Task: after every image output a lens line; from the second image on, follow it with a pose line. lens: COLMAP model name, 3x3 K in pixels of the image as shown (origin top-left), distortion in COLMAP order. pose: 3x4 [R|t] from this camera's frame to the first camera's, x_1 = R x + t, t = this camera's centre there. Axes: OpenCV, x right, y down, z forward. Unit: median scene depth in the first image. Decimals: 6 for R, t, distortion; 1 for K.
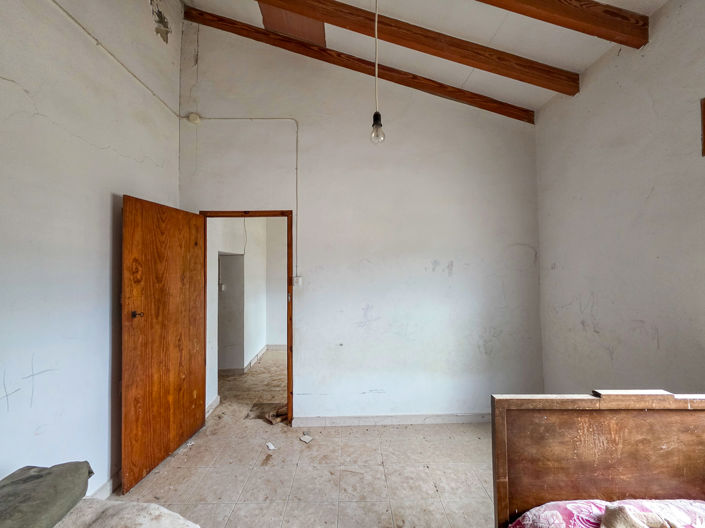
lens RADIAL K [[283.5, 0, 351.9], [0, 283.5, 264.7], [0, 0, 1]] dist [0.001315, -0.000502]
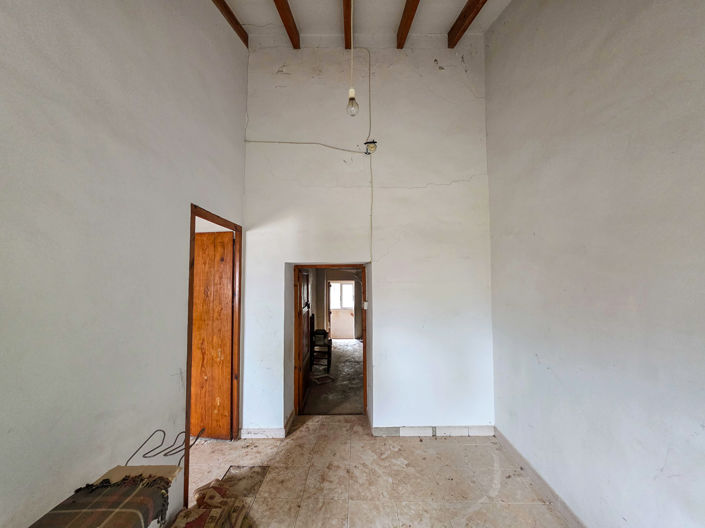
lens RADIAL K [[283.5, 0, 353.8], [0, 283.5, 261.9], [0, 0, 1]] dist [0.001315, -0.000502]
pose [[-0.029420, -0.029120, -0.999143, 0.517003], [0.009303, 0.999524, -0.029405, -0.029973], [0.999524, -0.010160, -0.029135, 1.564522]]
